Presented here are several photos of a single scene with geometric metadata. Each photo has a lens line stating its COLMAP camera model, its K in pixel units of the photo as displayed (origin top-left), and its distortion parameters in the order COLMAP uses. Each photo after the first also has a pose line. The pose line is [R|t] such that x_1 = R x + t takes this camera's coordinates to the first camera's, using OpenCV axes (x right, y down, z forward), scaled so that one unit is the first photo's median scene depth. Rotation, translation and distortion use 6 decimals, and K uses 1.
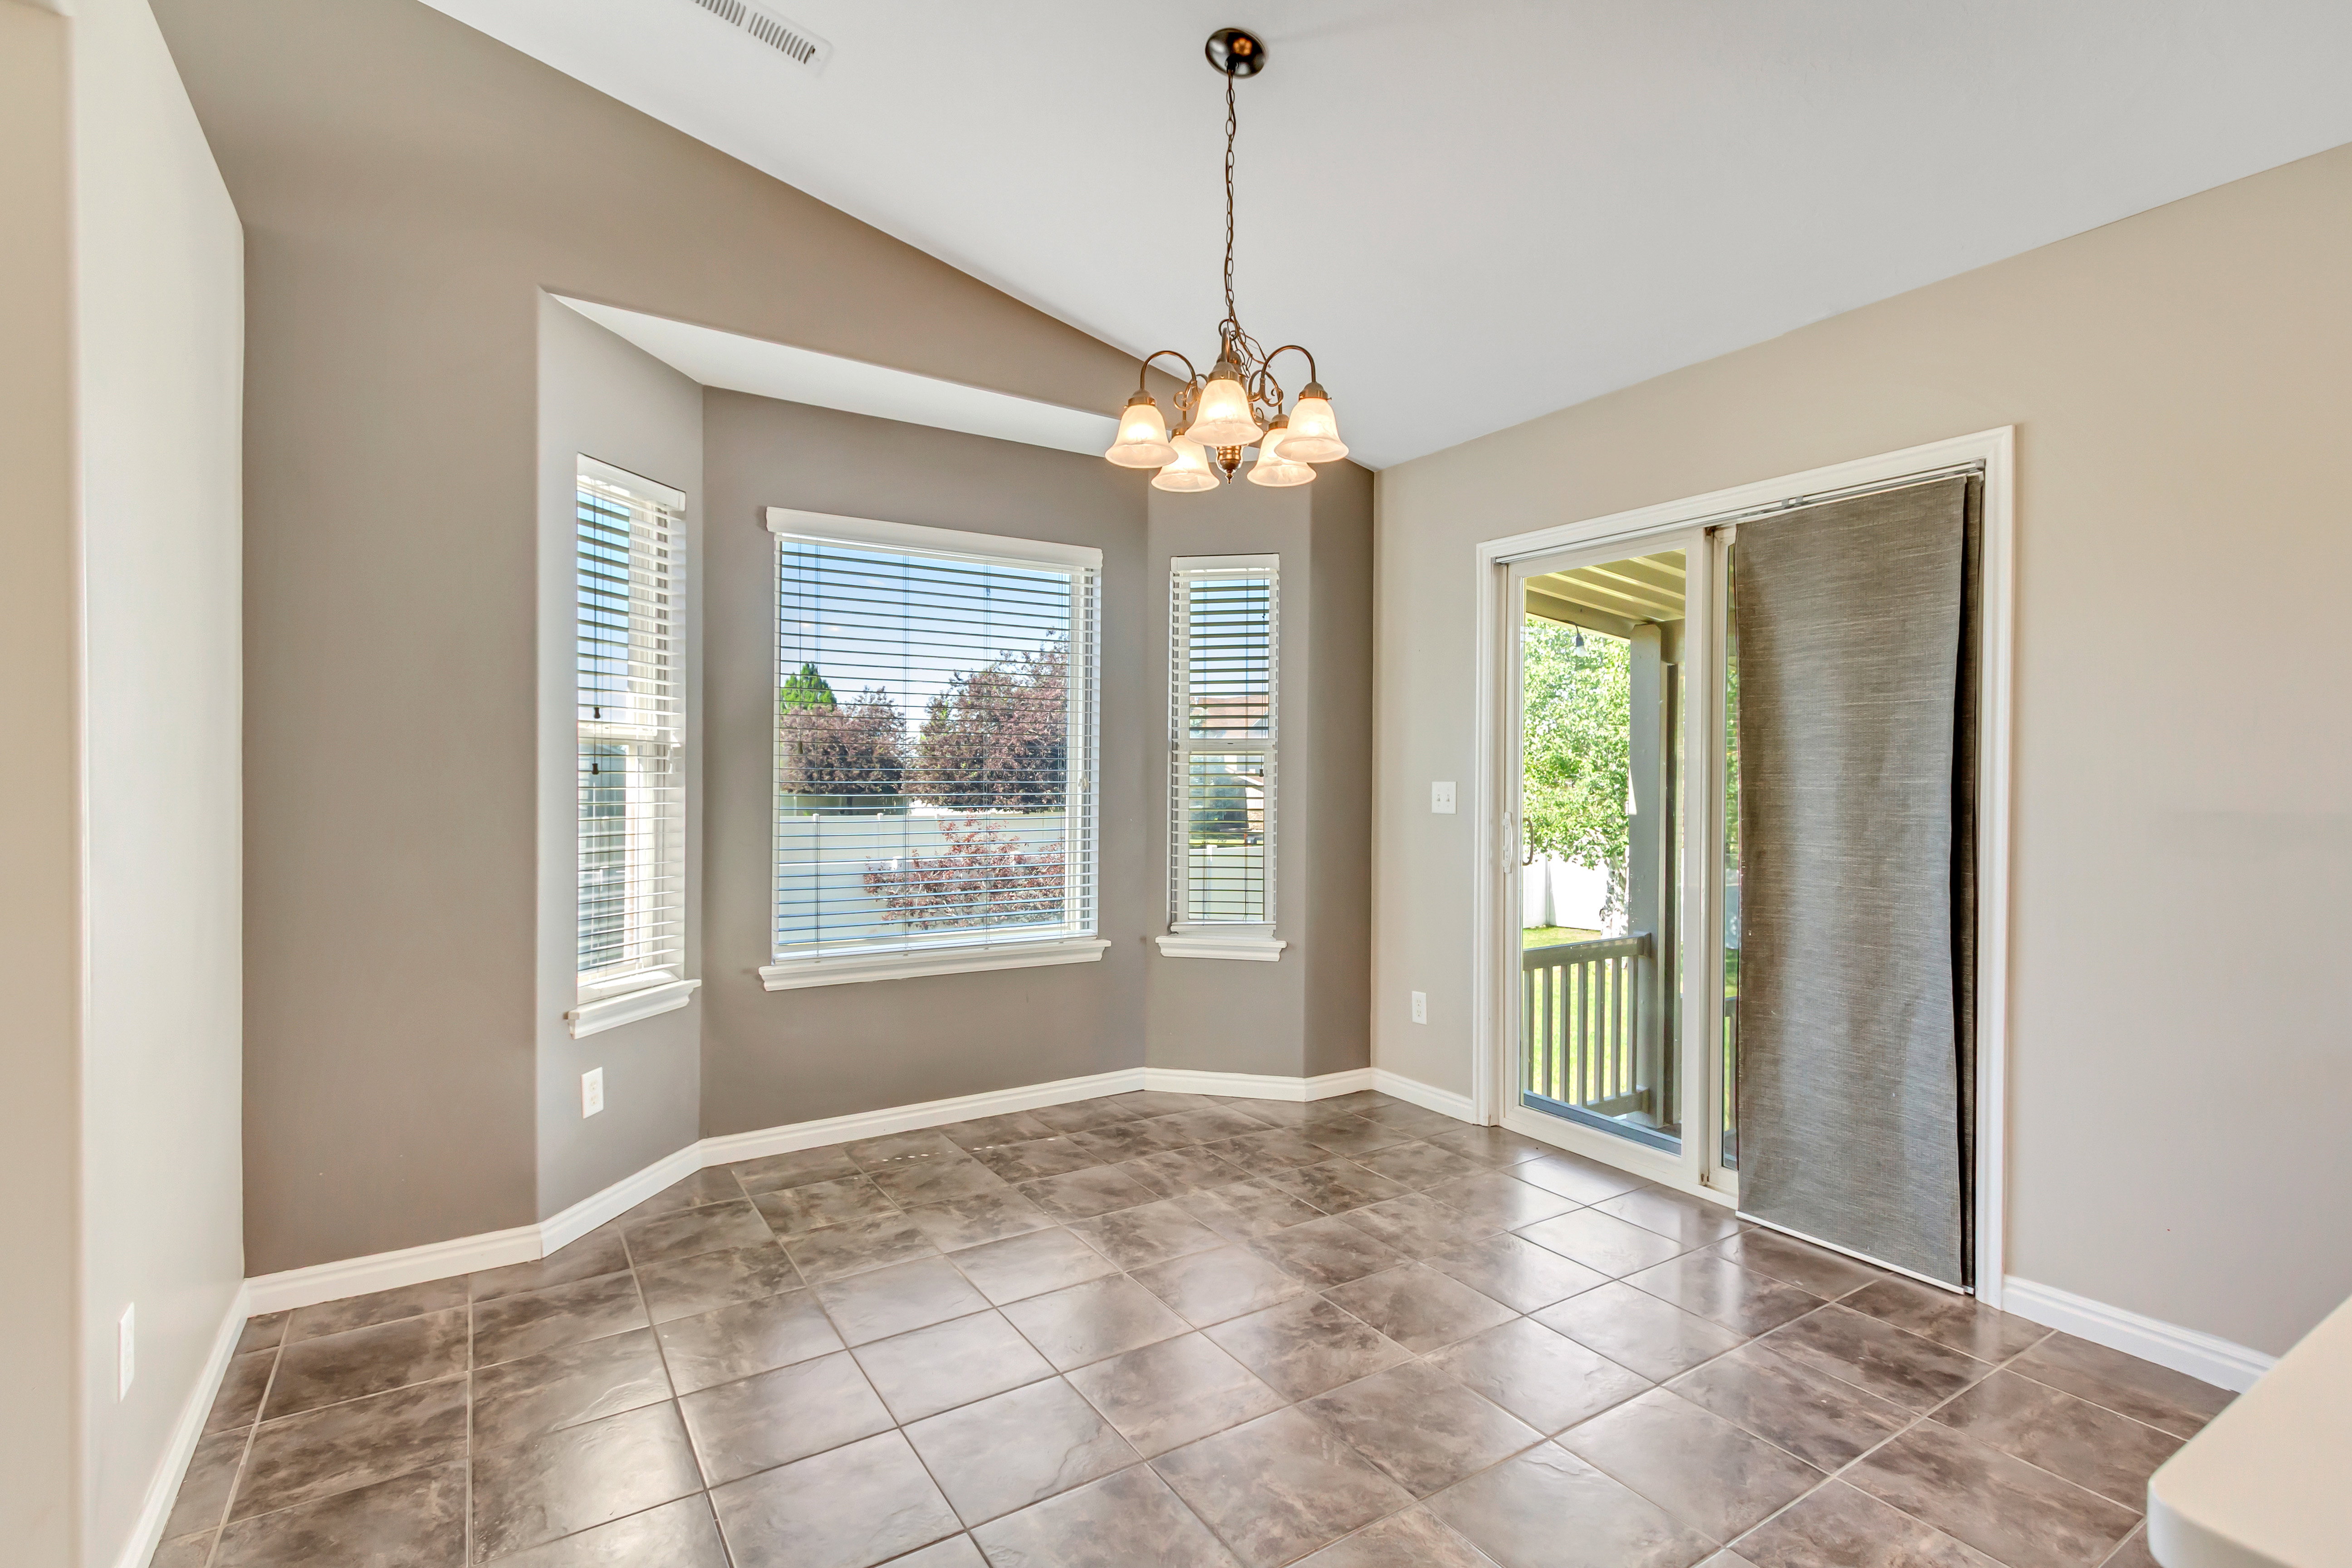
lens RADIAL K [[1082.4, 0, 1153.6], [0, 1082.4, 778.8], [0, 0, 1]] dist [-0.002573, -0.001580]
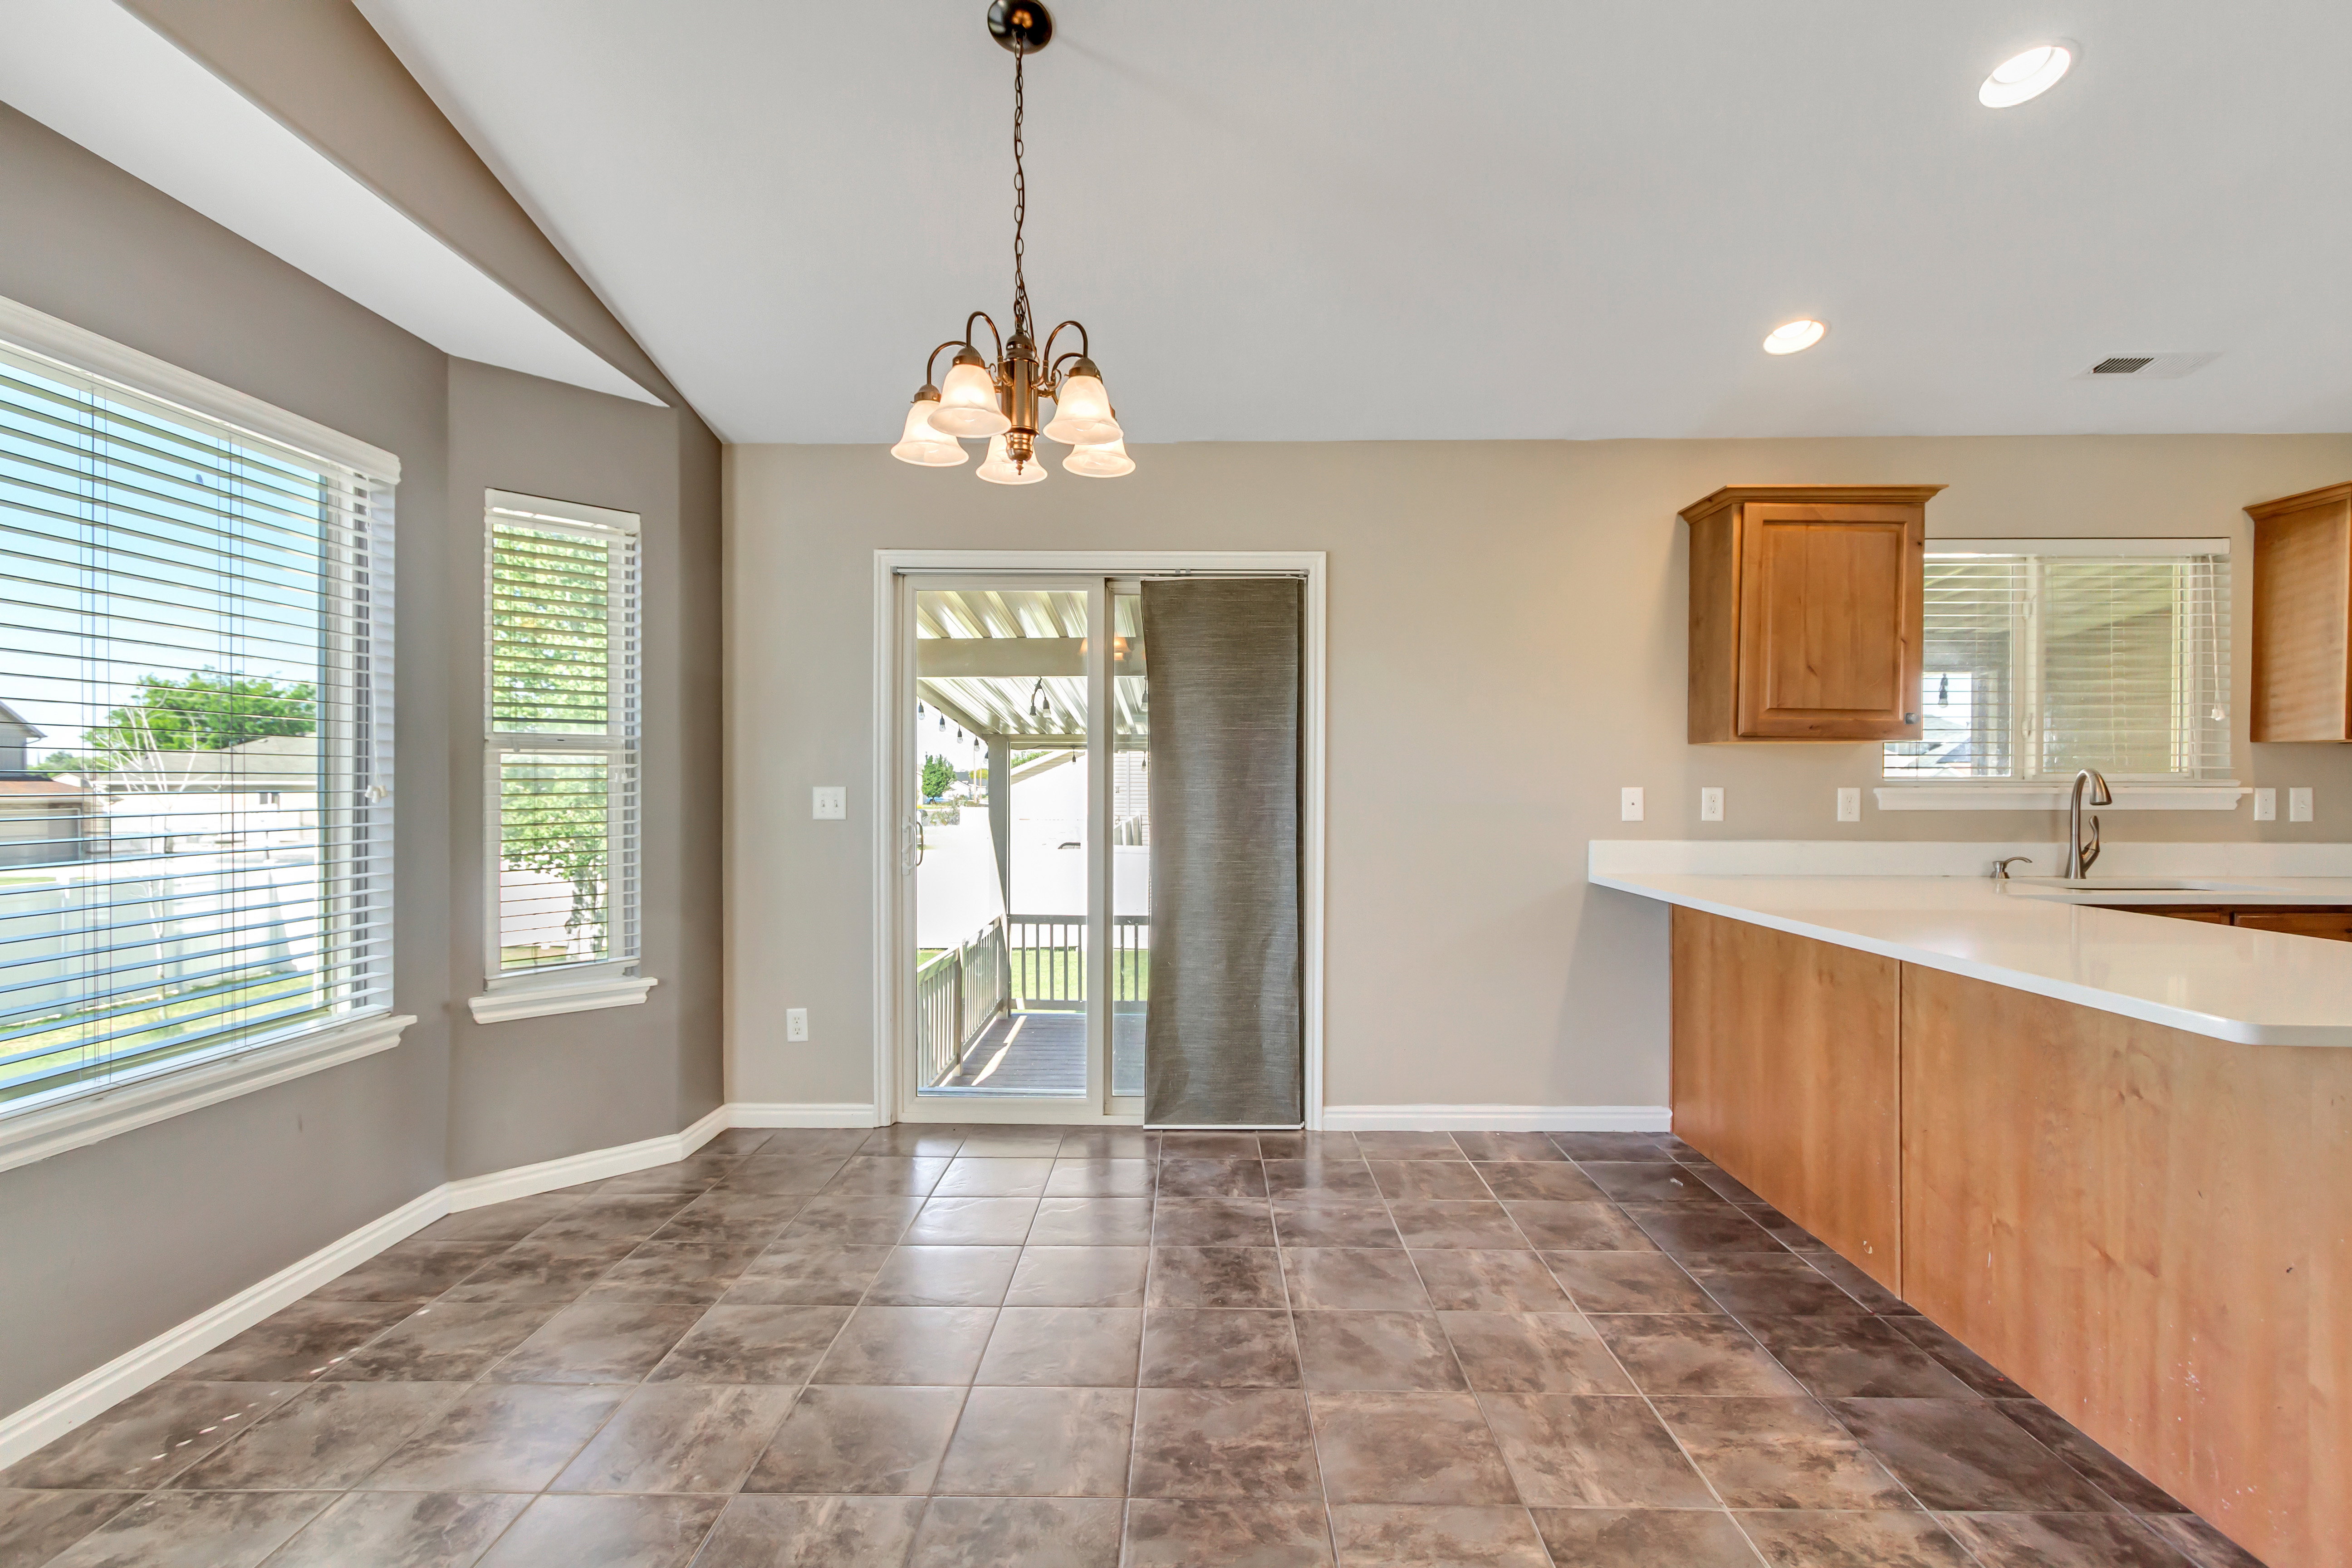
lens RADIAL K [[1082.4, 0, 1162.6], [0, 1082.4, 788.1], [0, 0, 1]] dist [-0.002573, -0.001580]
pose [[0.545753, -0.007201, 0.837915, -0.454674], [0.002323, 0.999972, 0.007080, -0.002829], [-0.837943, -0.001918, 0.545755, 0.261025]]
